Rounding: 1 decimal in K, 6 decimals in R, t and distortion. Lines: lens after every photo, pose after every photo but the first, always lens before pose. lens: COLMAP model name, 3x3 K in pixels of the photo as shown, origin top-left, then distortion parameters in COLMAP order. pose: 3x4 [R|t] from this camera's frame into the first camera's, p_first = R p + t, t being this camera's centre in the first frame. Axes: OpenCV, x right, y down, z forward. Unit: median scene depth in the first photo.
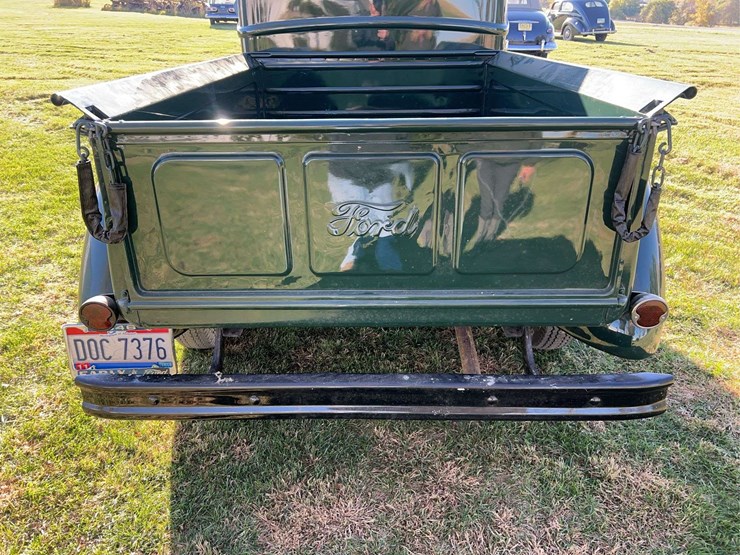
lens RADIAL K [[536.6, 0, 370.5], [0, 536.6, 264.1], [0, 0, 1]] dist [0.056321, -0.061993]
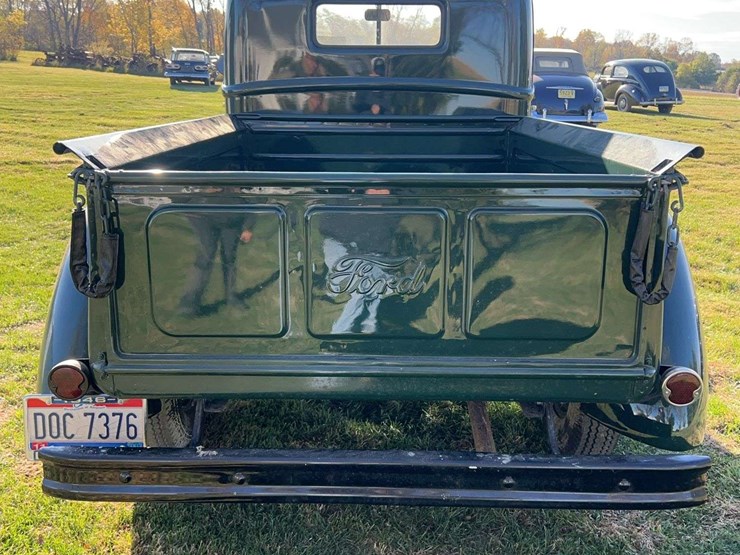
lens RADIAL K [[869.9, 0, 369.4], [0, 869.9, 296.1], [0, 0, 1]] dist [0.106195, -0.260832]
pose [[0.999847, 0.017114, 0.003516, -0.012223], [-0.016148, 0.982041, -0.187974, 0.218320], [-0.006670, 0.187889, 0.982168, -0.450316]]
